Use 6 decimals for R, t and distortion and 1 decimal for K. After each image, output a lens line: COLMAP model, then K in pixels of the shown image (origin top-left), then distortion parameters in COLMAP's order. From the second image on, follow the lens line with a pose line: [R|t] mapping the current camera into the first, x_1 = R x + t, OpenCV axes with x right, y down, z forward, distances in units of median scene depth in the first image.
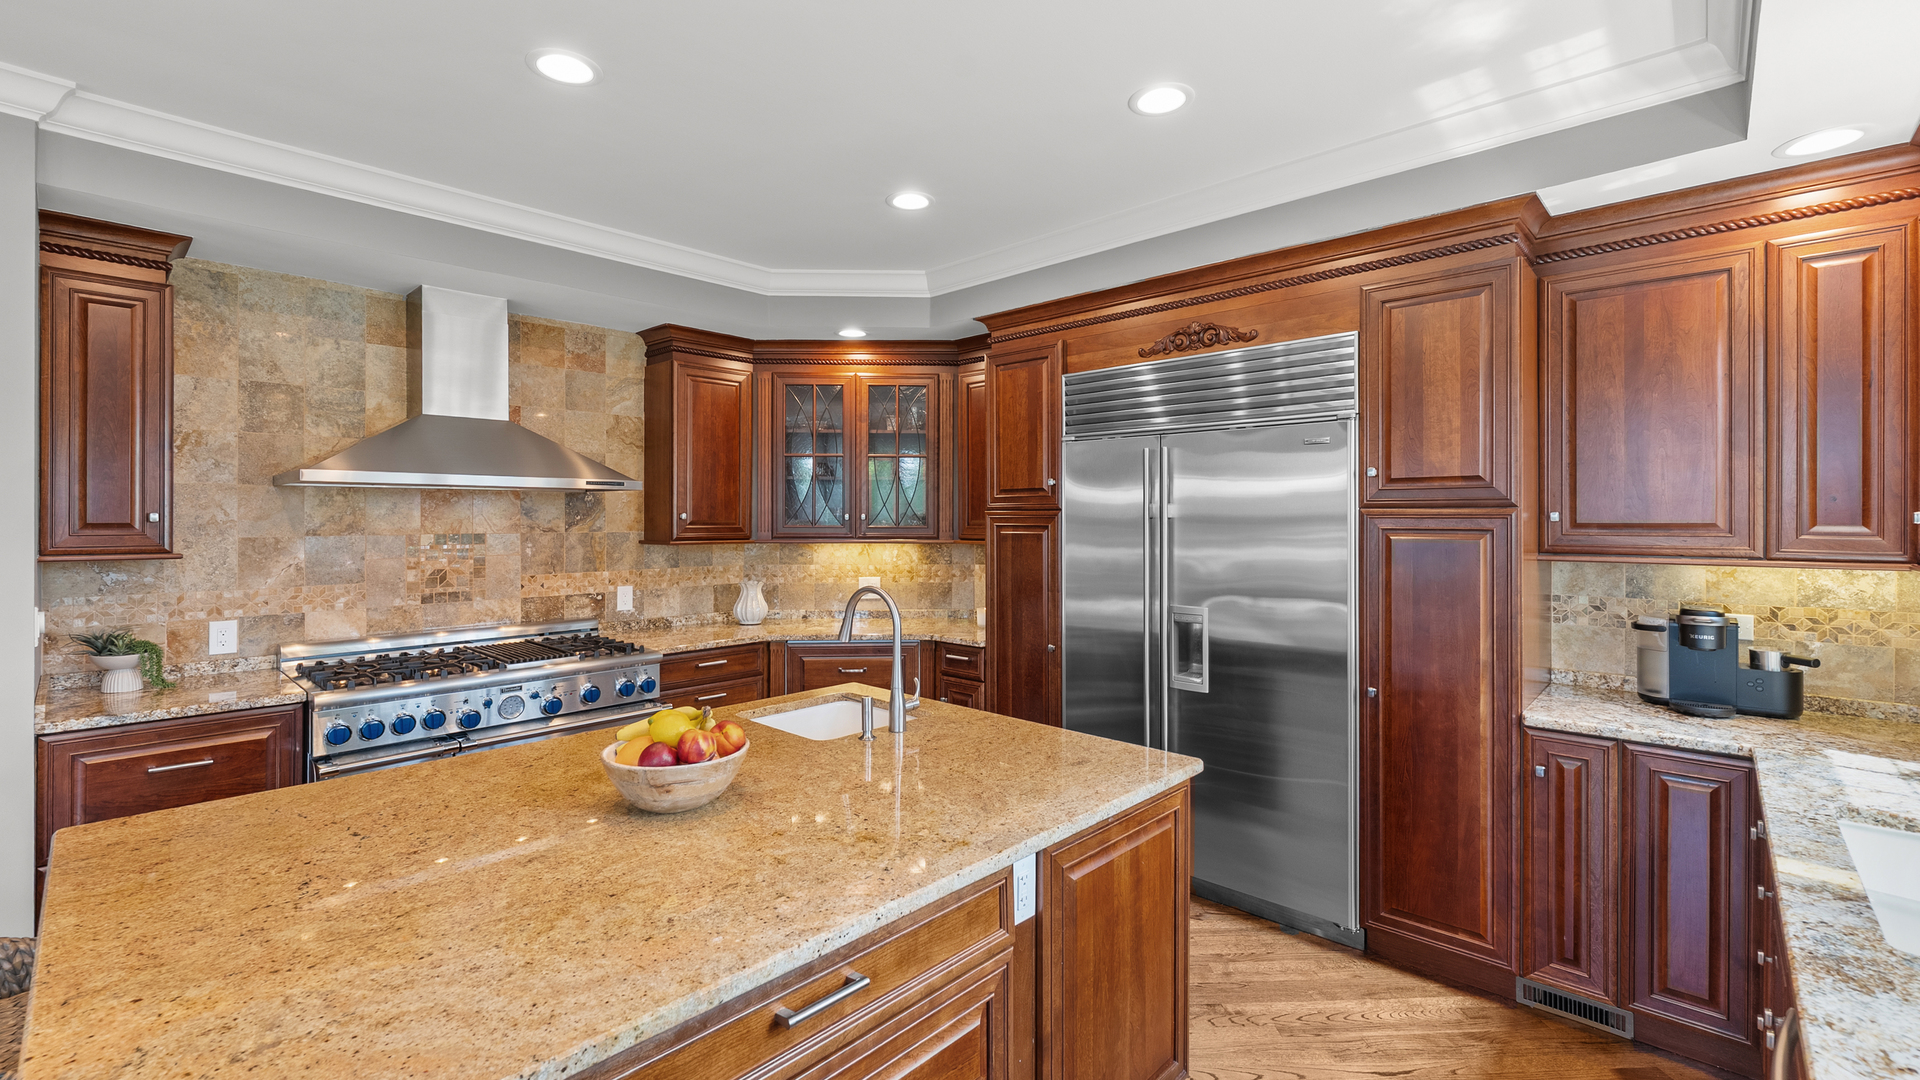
lens RADIAL K [[801.9, 0, 968.3], [0, 801.9, 516.4], [0, 0, 1]] dist [-0.001245, -0.000696]
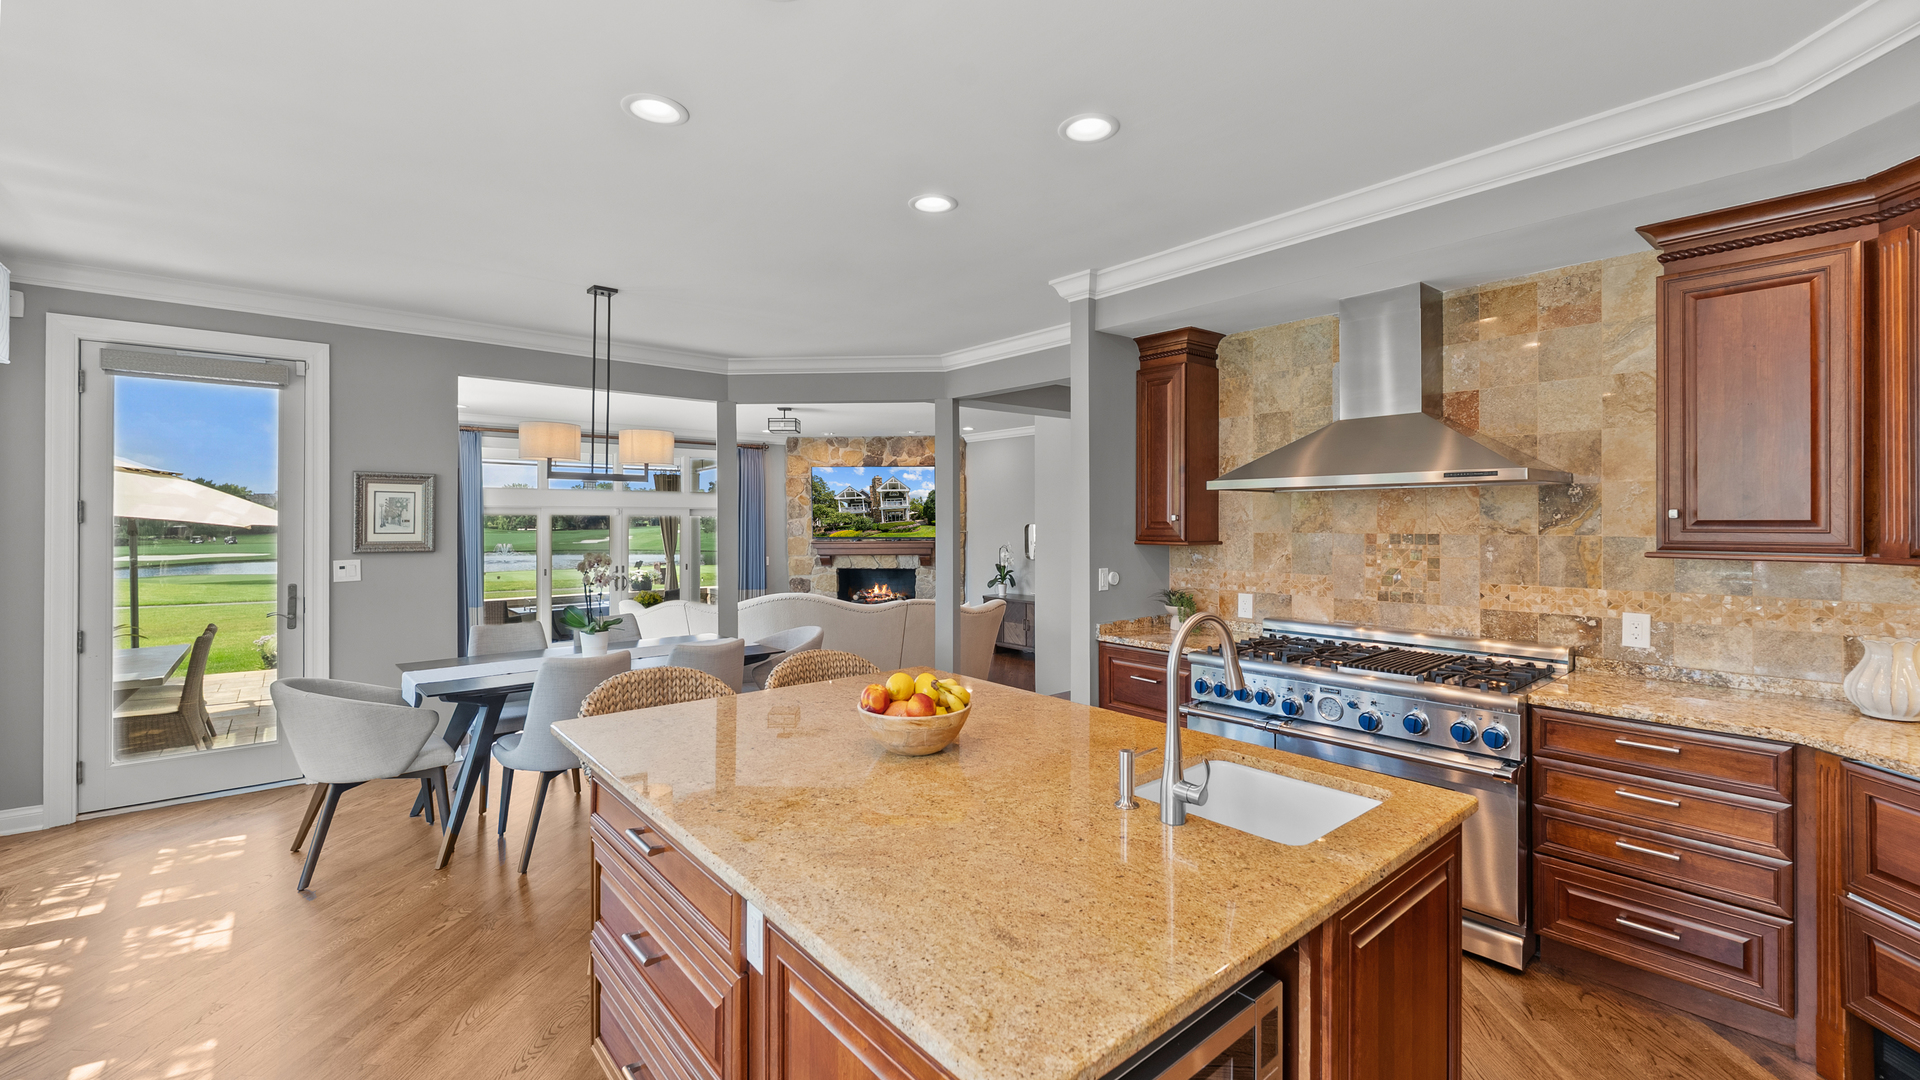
lens RADIAL K [[801.9, 0, 968.3], [0, 801.9, 516.4], [0, 0, 1]] dist [-0.001245, -0.000696]
pose [[-0.122476, -0.004448, -0.992461, 0.416818], [0.003960, 0.999980, -0.004970, 0.003412], [0.992464, -0.004539, -0.122456, 0.606283]]
